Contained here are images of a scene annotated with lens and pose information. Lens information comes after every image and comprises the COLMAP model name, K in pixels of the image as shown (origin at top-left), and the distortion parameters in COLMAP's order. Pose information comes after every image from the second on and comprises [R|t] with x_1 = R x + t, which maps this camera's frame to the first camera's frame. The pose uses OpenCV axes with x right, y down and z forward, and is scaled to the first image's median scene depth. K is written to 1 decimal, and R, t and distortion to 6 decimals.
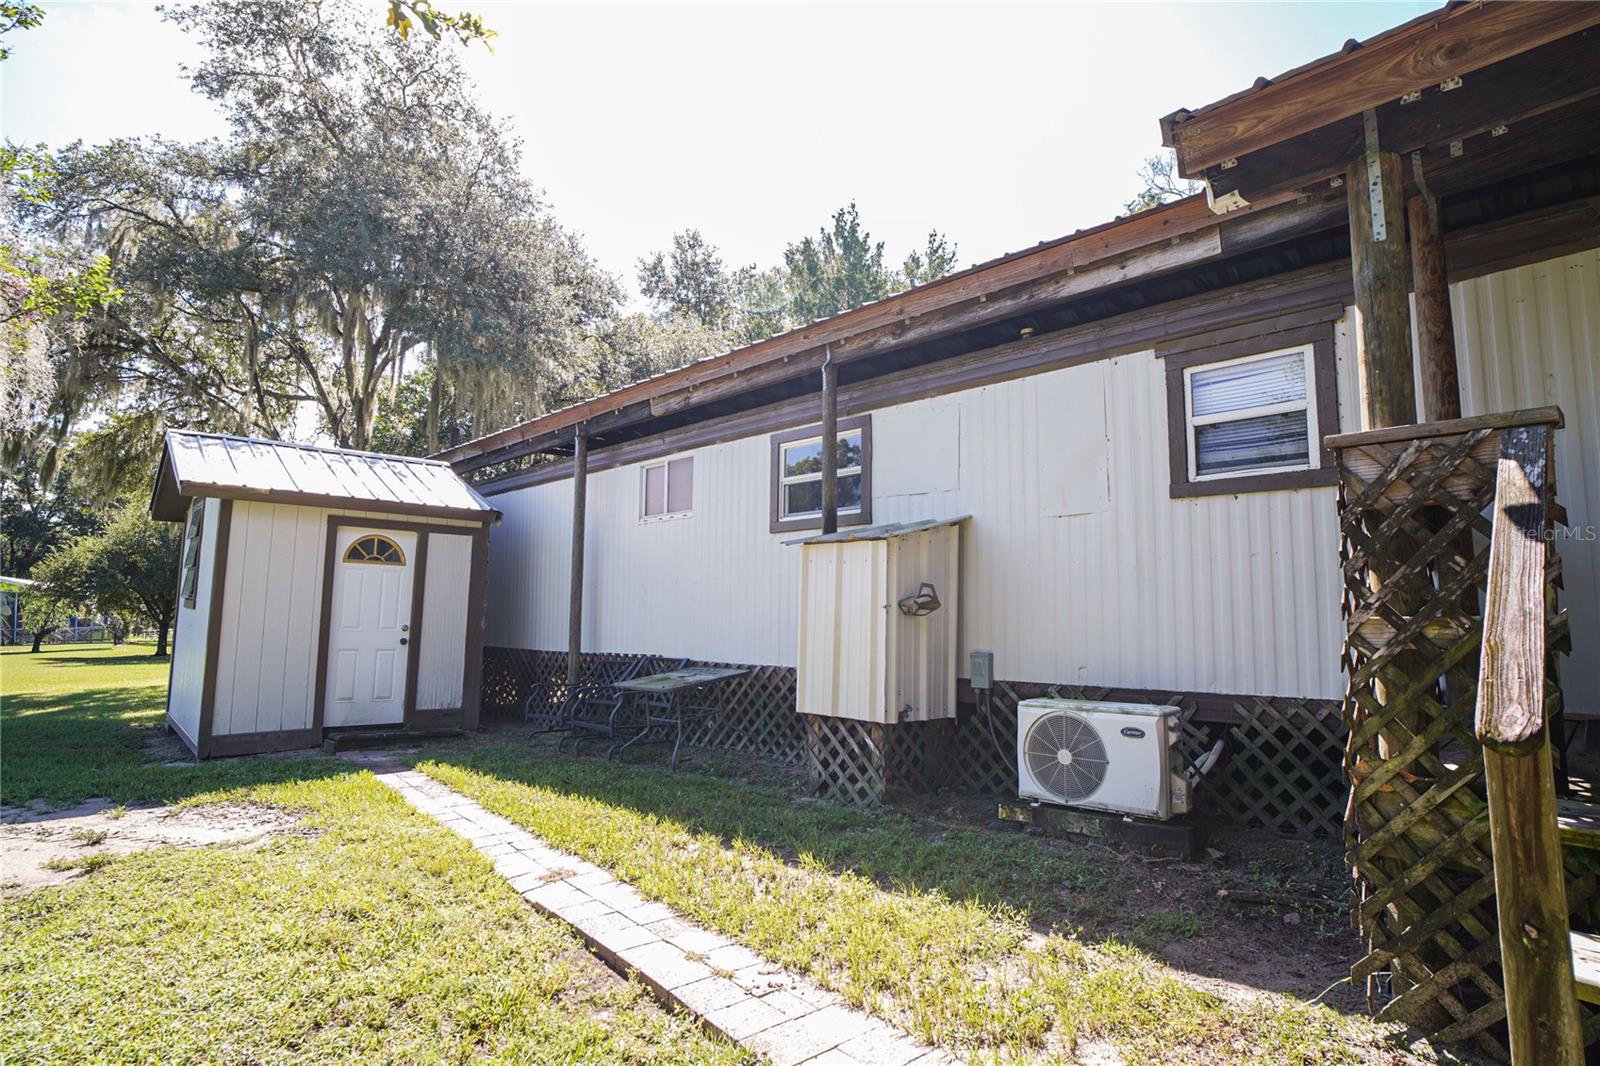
lens RADIAL K [[831.2, 0, 803.3], [0, 831.2, 528.0], [0, 0, 1]] dist [-0.023894, 0.007981]
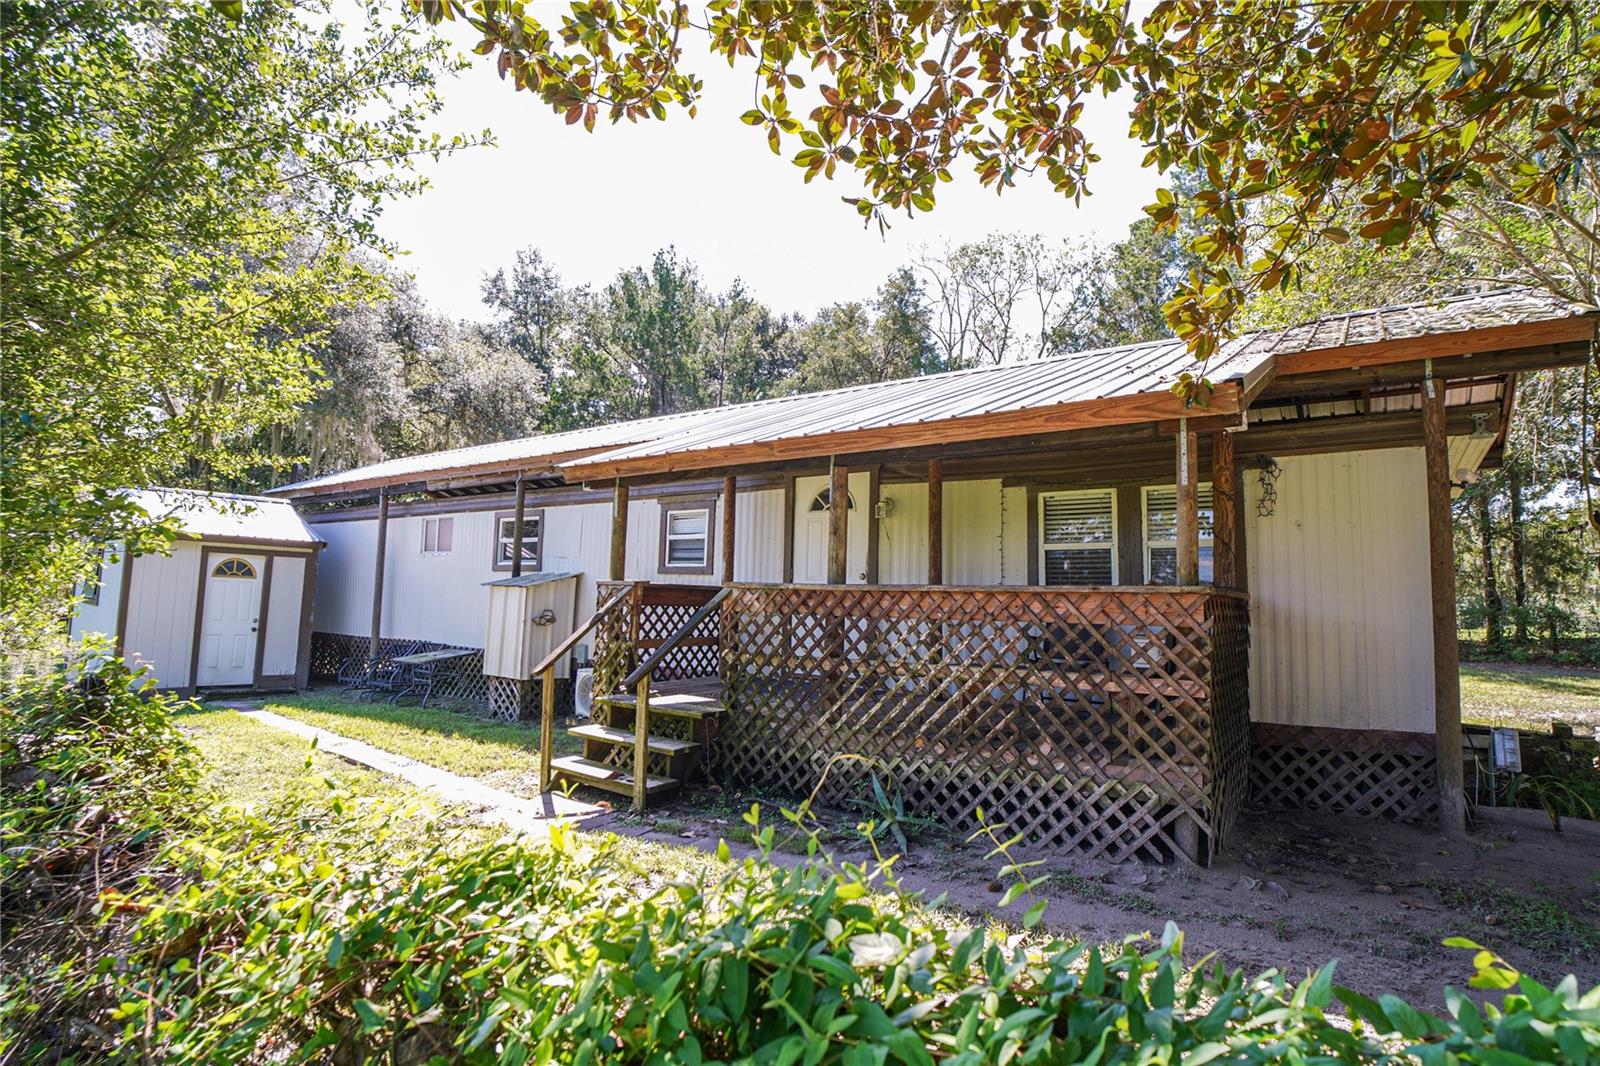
lens RADIAL K [[831.2, 0, 796.1], [0, 831.2, 526.0], [0, 0, 1]] dist [-0.023894, 0.007981]
pose [[0.988438, 0.030438, 0.148541, 0.261752], [-0.033786, 0.999228, 0.020070, -0.115251], [-0.147815, -0.024856, 0.988703, -0.622769]]
